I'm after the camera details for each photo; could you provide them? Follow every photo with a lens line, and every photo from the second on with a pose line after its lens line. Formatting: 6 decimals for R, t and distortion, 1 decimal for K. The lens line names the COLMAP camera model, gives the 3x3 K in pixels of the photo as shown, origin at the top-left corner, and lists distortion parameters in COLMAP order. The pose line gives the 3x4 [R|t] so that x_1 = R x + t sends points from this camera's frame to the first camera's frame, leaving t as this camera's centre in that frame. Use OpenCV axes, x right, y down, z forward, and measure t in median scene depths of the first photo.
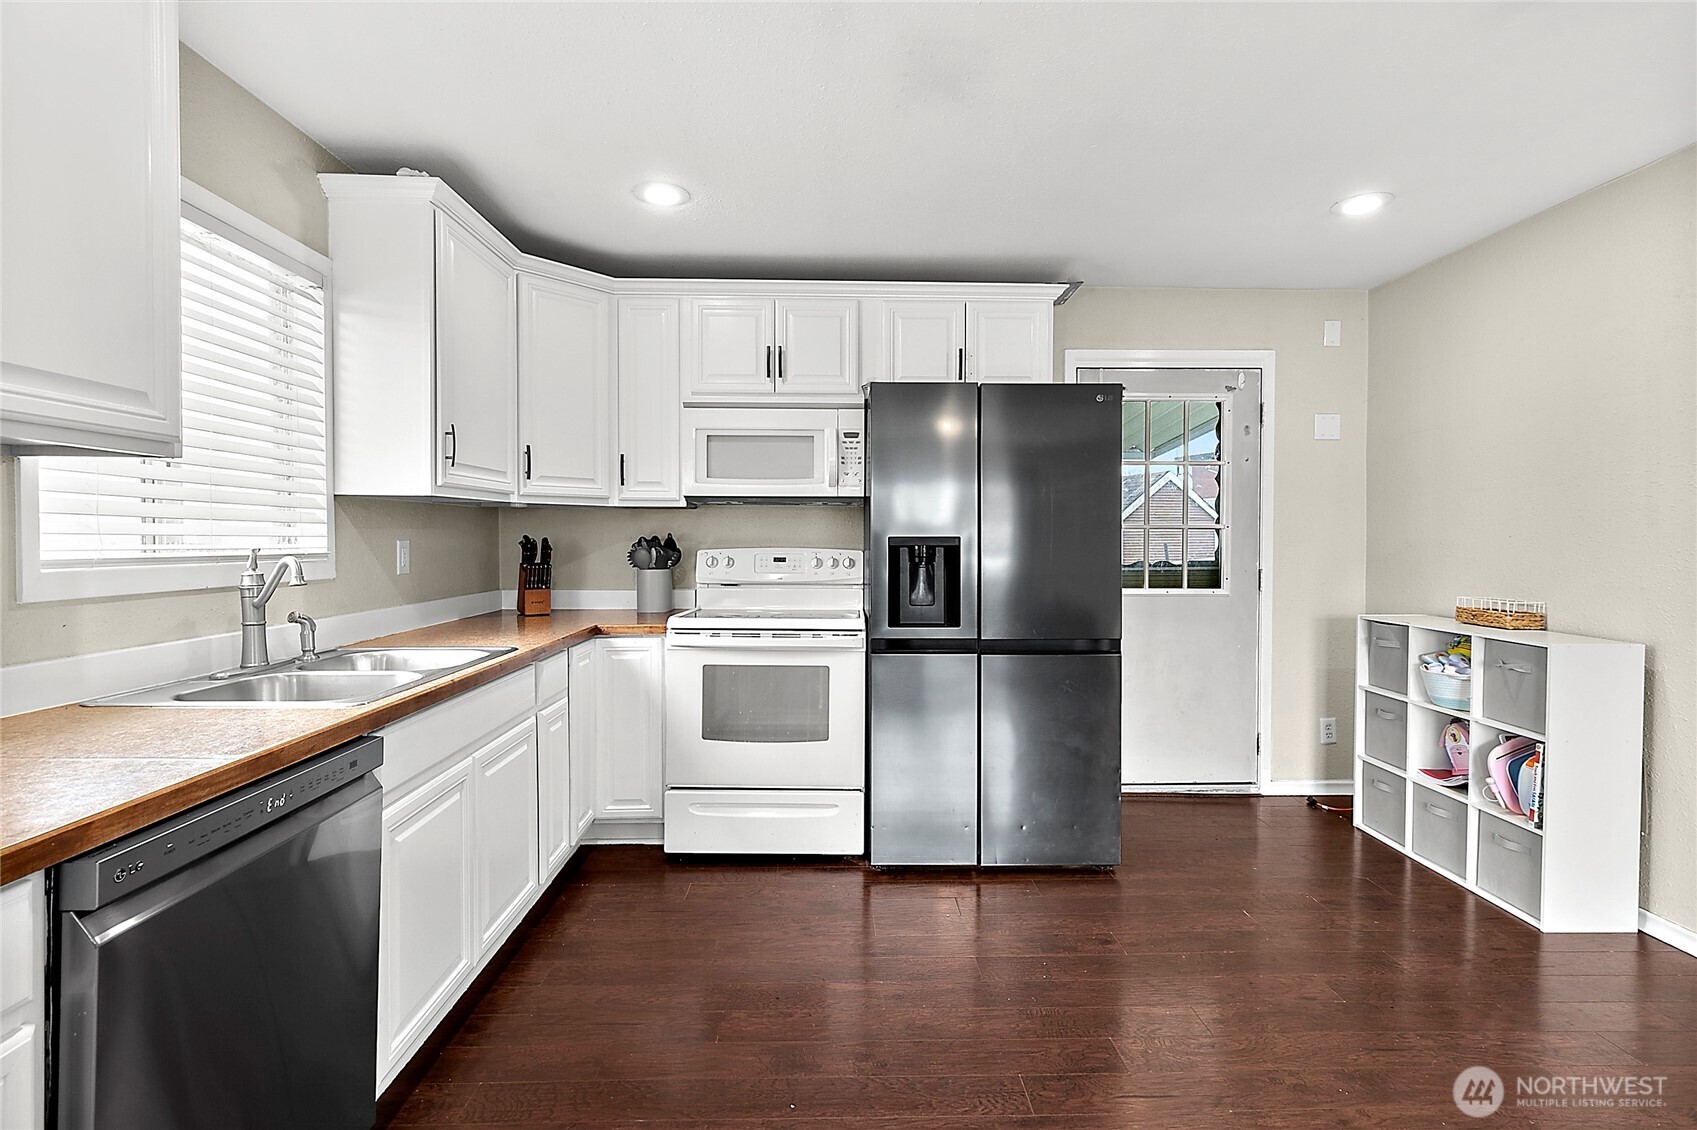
lens RADIAL K [[787.5, 0, 845.0], [0, 787.5, 550.8], [0, 0, 1]] dist [0.009067, 0.000102]
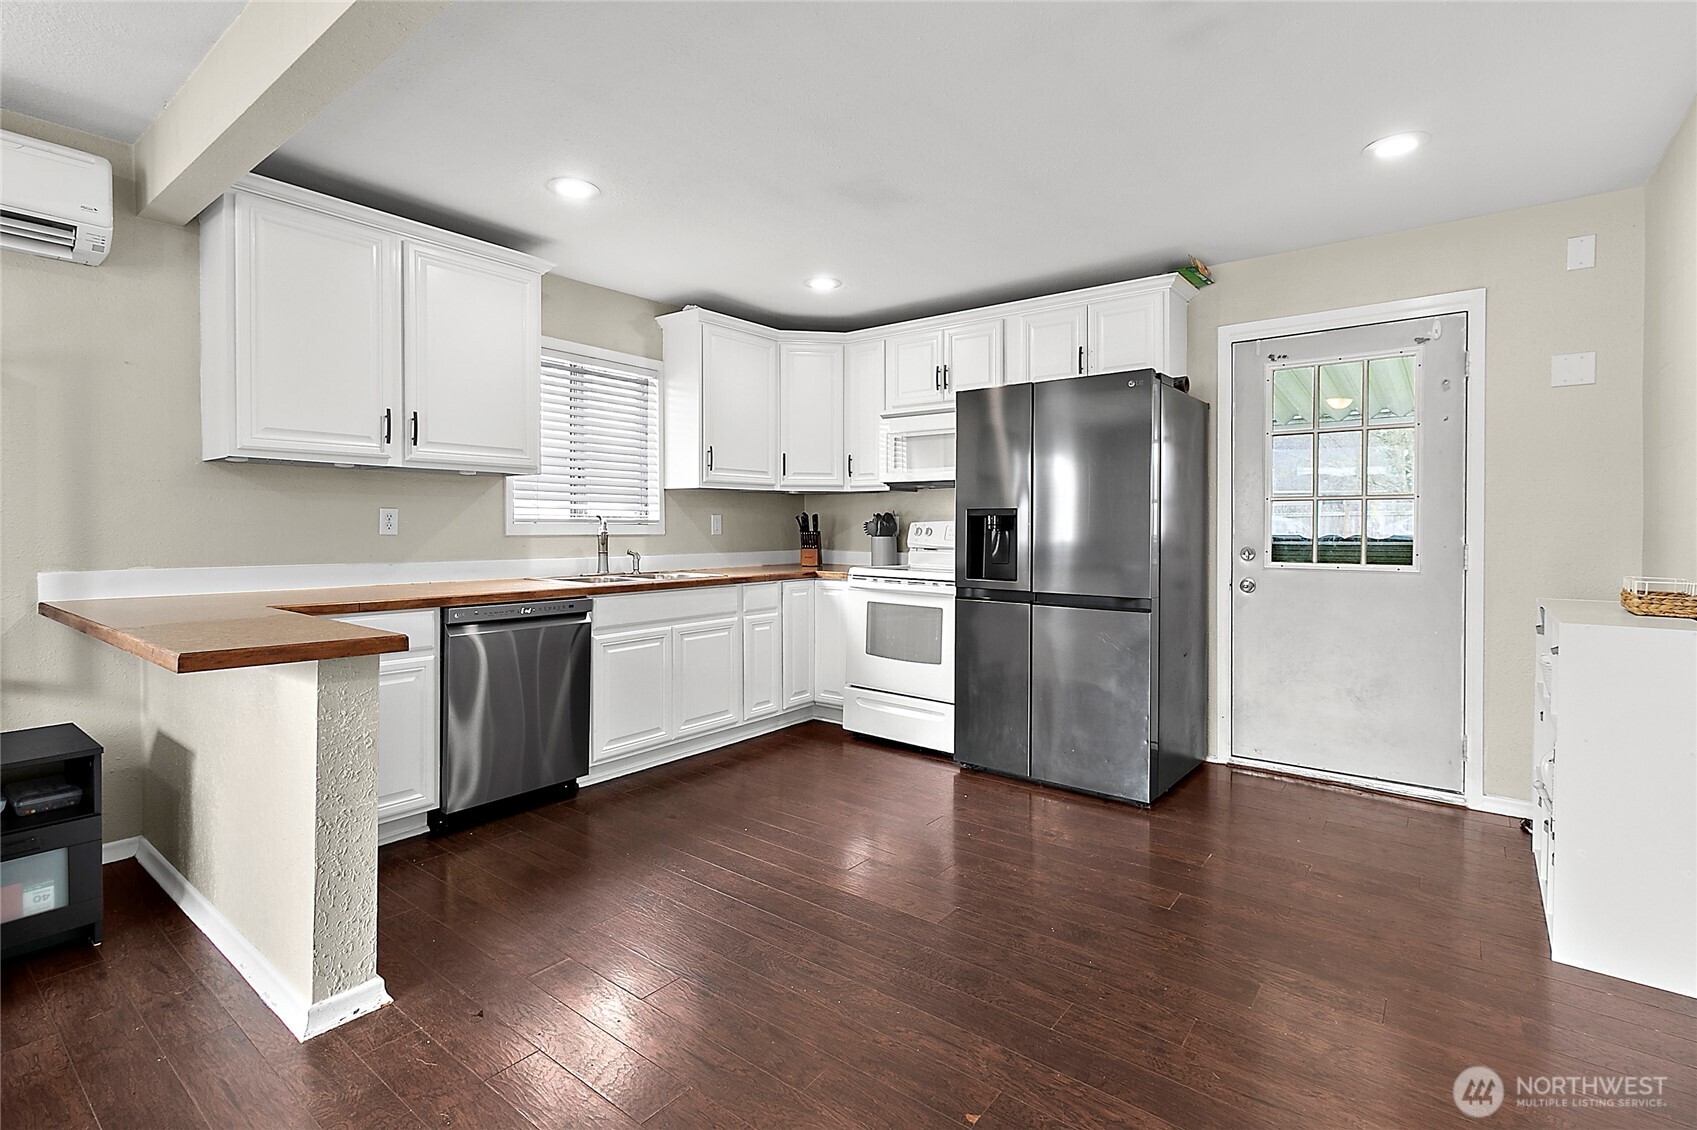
lens RADIAL K [[787.6, 0, 847.9], [0, 787.6, 538.4], [0, 0, 1]] dist [0.010450, 0.000316]
pose [[0.773874, 0.011242, -0.633240, 0.684250], [-0.012787, 0.999916, 0.002124, 0.028649], [0.633211, 0.006453, 0.773953, -0.119380]]
